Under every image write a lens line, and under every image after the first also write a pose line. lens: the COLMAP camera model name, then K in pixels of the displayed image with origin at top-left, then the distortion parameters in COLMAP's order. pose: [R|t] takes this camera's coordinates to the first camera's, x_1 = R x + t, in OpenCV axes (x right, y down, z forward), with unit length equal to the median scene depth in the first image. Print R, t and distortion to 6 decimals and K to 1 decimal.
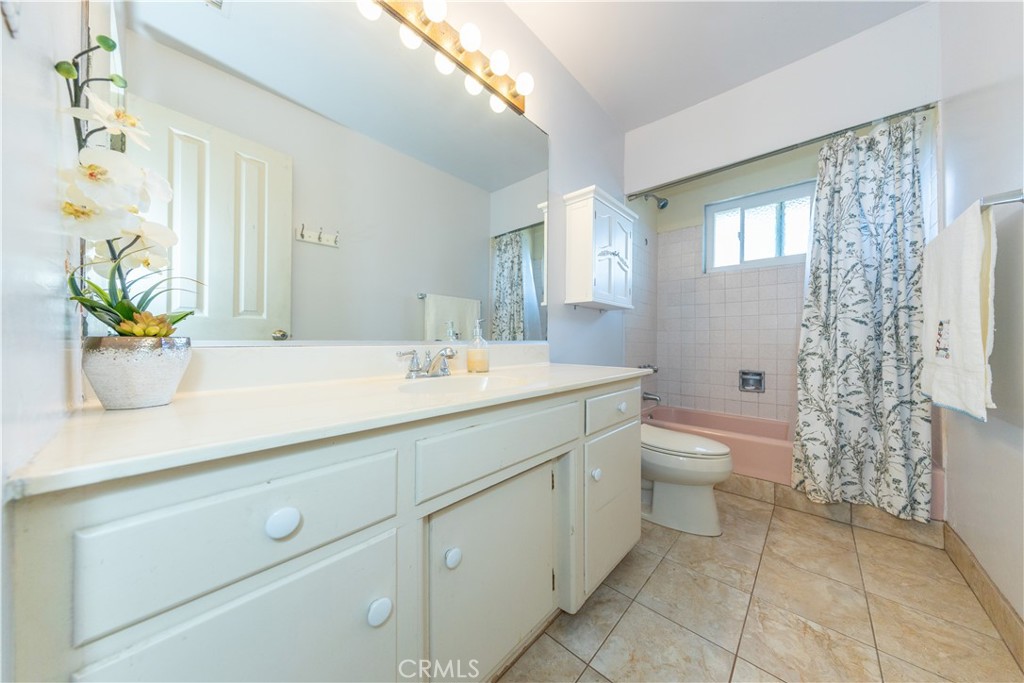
lens RADIAL K [[330.3, 0, 523.0], [0, 330.3, 340.6], [0, 0, 1]] dist [0.006058, -0.000206]
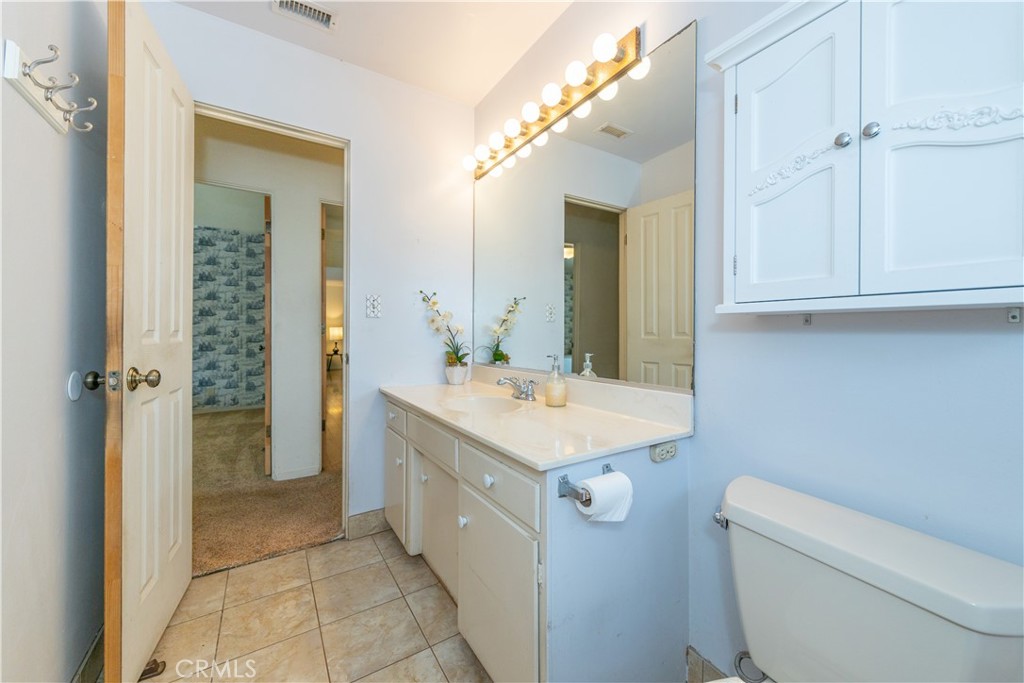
lens RADIAL K [[384.8, 0, 512.7], [0, 384.8, 332.7], [0, 0, 1]] dist [0.000343, 0.000012]
pose [[-0.265917, -0.005642, -0.963980, 1.019268], [-0.003482, 0.999982, -0.004892, -0.119125], [0.963990, 0.002056, -0.265931, 1.142930]]
